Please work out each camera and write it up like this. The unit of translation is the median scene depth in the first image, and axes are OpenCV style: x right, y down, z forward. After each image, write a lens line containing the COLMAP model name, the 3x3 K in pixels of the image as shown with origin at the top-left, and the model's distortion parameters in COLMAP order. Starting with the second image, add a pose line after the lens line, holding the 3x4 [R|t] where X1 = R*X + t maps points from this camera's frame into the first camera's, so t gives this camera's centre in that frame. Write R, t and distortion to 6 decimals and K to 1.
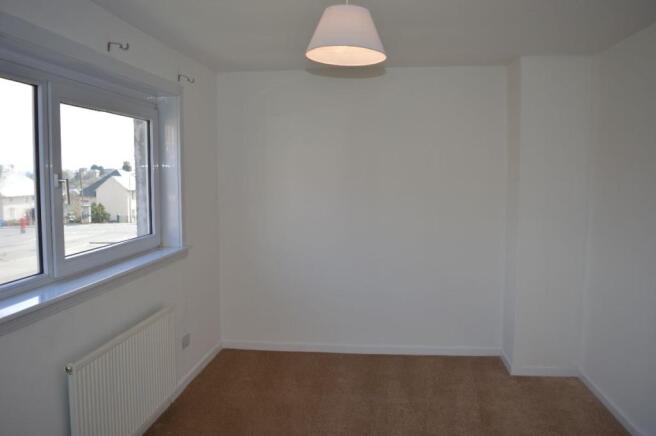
lens RADIAL K [[525.9, 0, 328.2], [0, 525.9, 213.1], [0, 0, 1]] dist [-0.002676, -0.000787]
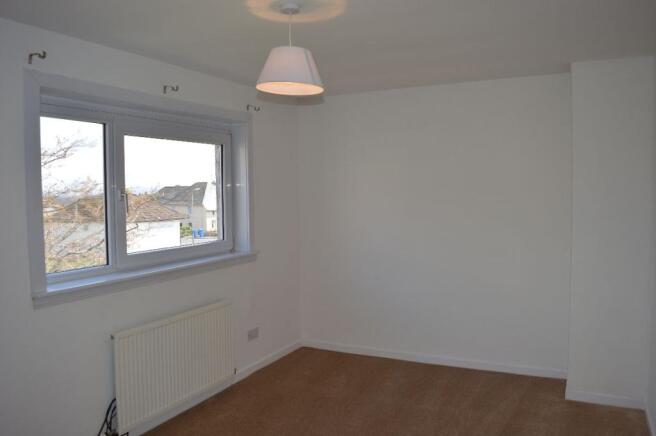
lens RADIAL K [[524.8, 0, 328.0], [0, 524.8, 218.0], [0, 0, 1]] dist [-0.005786, 0.001410]
pose [[0.940422, 0.009647, -0.339872, 0.285816], [-0.016321, 0.999726, -0.016786, 0.006628], [0.339617, 0.021333, 0.940322, -0.037865]]
